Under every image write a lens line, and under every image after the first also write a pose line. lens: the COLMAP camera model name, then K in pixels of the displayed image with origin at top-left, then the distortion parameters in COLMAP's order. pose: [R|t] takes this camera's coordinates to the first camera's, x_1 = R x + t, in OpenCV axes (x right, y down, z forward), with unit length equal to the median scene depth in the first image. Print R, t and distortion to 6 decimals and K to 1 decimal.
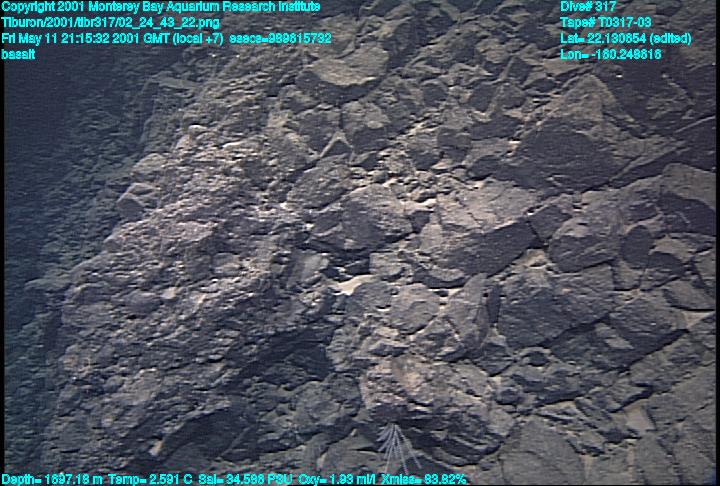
lens RADIAL K [[451.5, 0, 360.0], [0, 451.5, 243.0], [0, 0, 1]] dist [-0.089565, 0.074325]
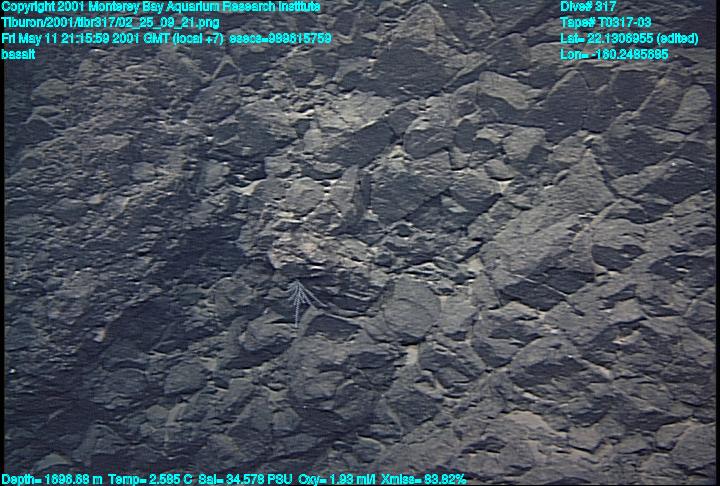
lens RADIAL K [[451.5, 0, 360.0], [0, 451.5, 243.0], [0, 0, 1]] dist [-0.089565, 0.074325]
pose [[0.966750, -0.111456, 0.230157, -0.034859], [0.081863, 0.987544, 0.134373, 0.117644], [-0.242267, -0.111063, 0.963832, -0.270963]]
